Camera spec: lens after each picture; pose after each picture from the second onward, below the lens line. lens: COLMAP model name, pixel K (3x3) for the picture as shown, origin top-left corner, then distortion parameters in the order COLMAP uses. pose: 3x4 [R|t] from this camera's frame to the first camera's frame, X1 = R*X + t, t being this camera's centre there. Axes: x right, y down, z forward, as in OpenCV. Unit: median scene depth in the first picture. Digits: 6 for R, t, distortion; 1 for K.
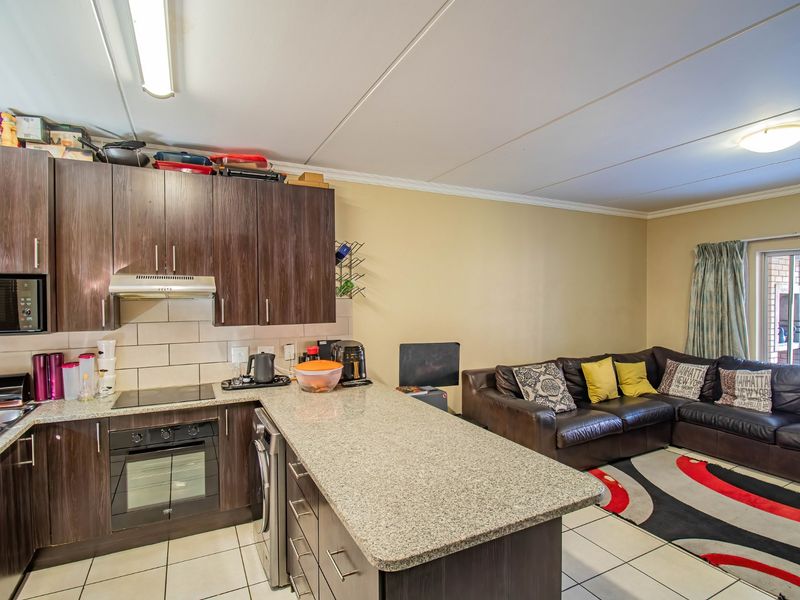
lens RADIAL K [[419.5, 0, 401.7], [0, 419.5, 302.2], [0, 0, 1]] dist [0.003251, -0.013365]
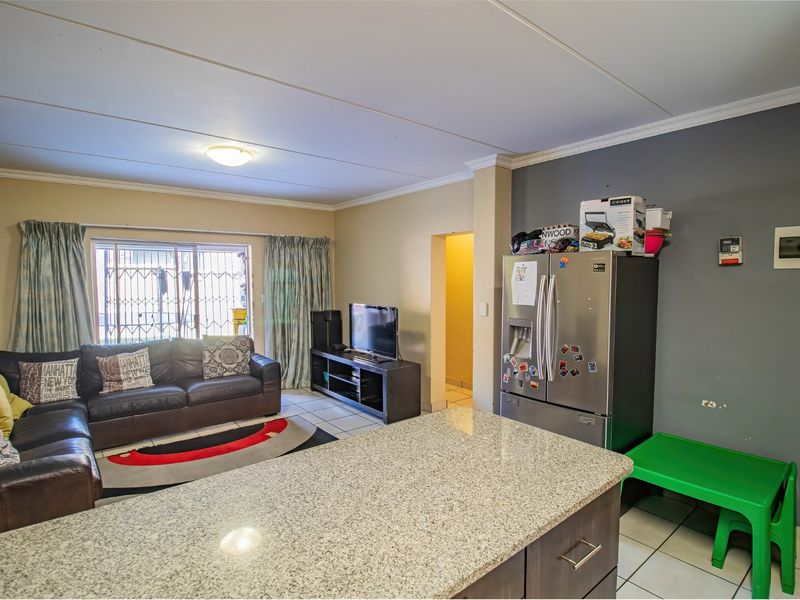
lens RADIAL K [[421.0, 0, 403.9], [0, 421.0, 304.4], [0, 0, 1]] dist [0.001407, -0.014311]
pose [[-0.210524, -0.057314, 0.975907, -0.312679], [0.018321, 0.997873, 0.062556, -0.009855], [-0.977417, 0.031049, -0.209027, 0.506846]]
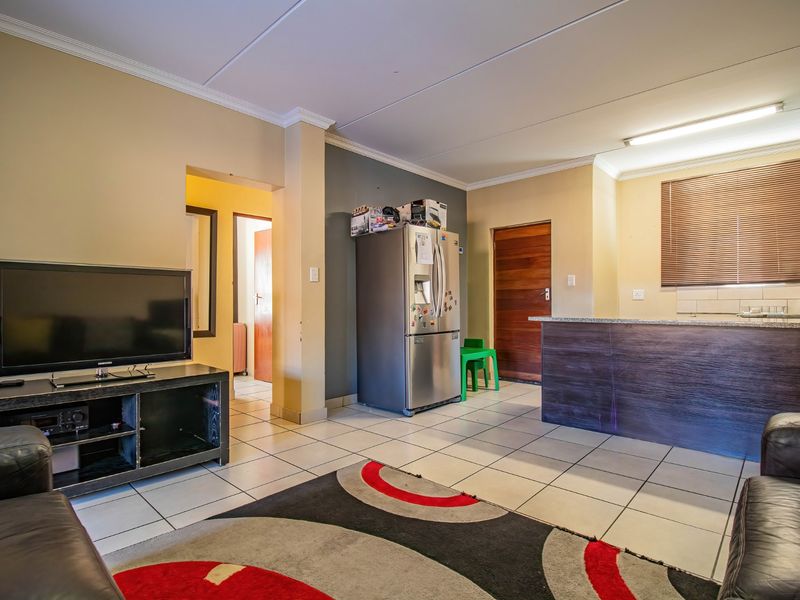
lens RADIAL K [[419.5, 0, 401.7], [0, 419.5, 302.2], [0, 0, 1]] dist [0.003251, -0.013365]
pose [[-0.939729, 0.006957, -0.341850, 0.666195], [0.002556, 0.999908, 0.013324, 0.106686], [0.341912, 0.011648, -0.939660, 1.005126]]
